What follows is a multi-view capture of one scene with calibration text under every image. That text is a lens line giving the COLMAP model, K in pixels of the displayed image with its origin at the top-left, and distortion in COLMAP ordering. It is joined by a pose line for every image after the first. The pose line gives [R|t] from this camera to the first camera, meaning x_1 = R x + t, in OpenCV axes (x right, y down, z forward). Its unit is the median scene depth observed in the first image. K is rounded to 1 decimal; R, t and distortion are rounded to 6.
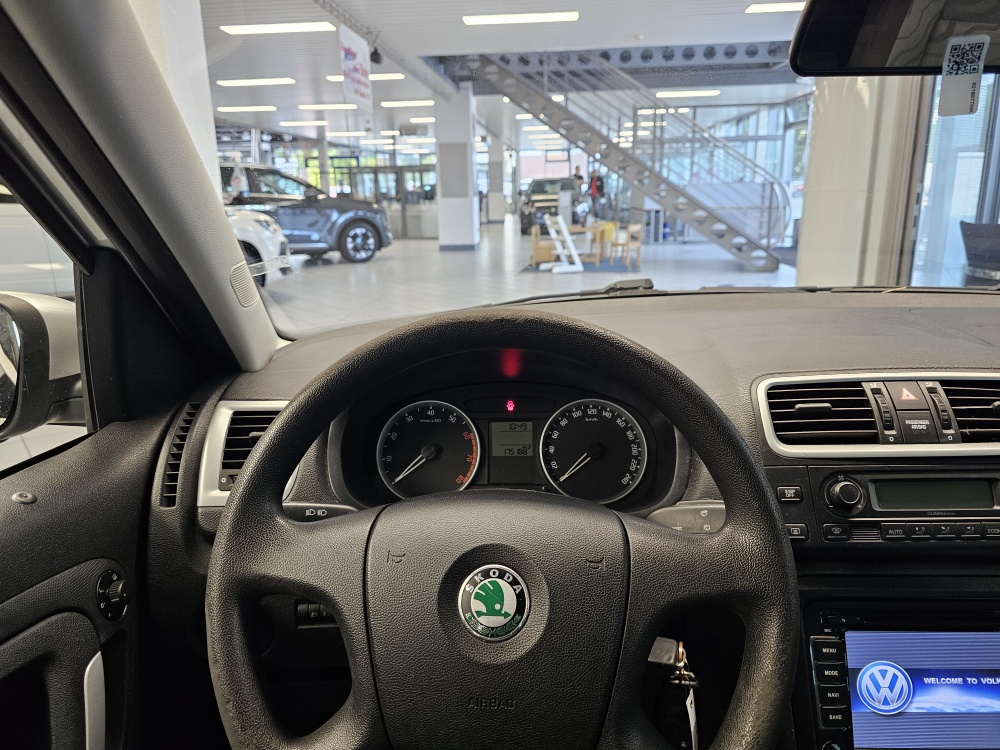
lens RADIAL K [[685.1, 0, 493.6], [0, 685.1, 356.0], [0, 0, 1]] dist [0.062872, -0.058332]
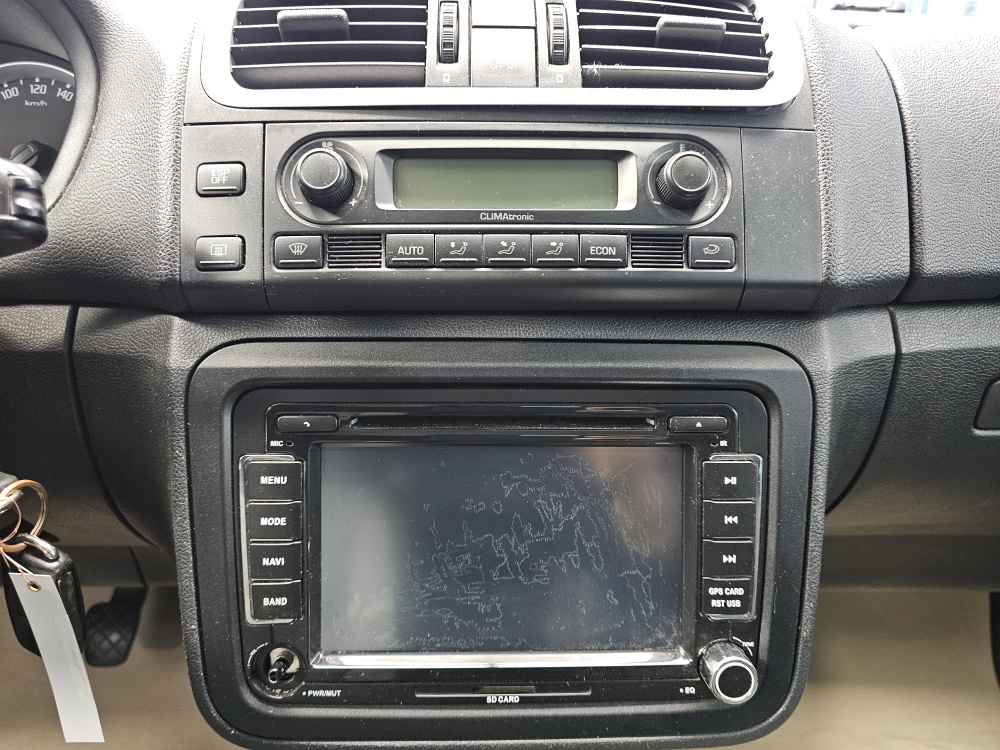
lens RADIAL K [[685.1, 0, 501.2], [0, 685.1, 365.7], [0, 0, 1]] dist [0.062872, -0.058332]
pose [[0.994663, 0.005345, 0.103038, 0.467278], [-0.024895, 0.981585, 0.189398, 0.188108], [-0.100128, -0.190952, 0.976479, 0.395396]]
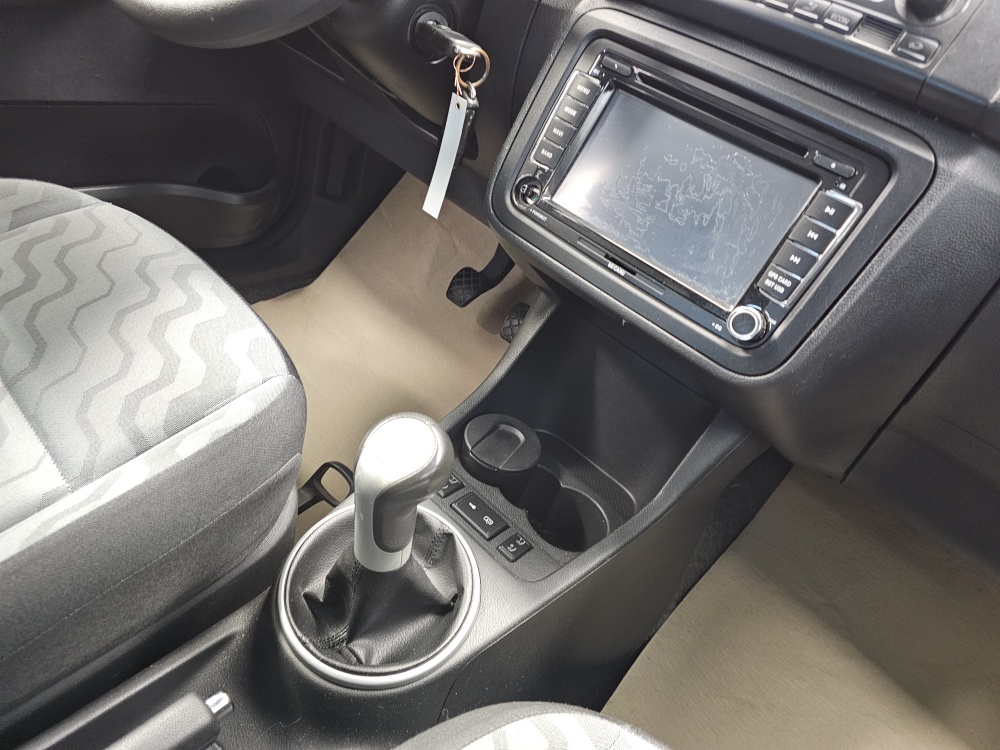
lens RADIAL K [[685.1, 0, 511.9], [0, 685.1, 348.3], [0, 0, 1]] dist [0.062872, -0.058332]
pose [[0.743580, 0.555158, -0.372677, 0.723986], [-0.438800, 0.825704, 0.354497, 0.333970], [0.504523, -0.100067, 0.857580, 0.137782]]
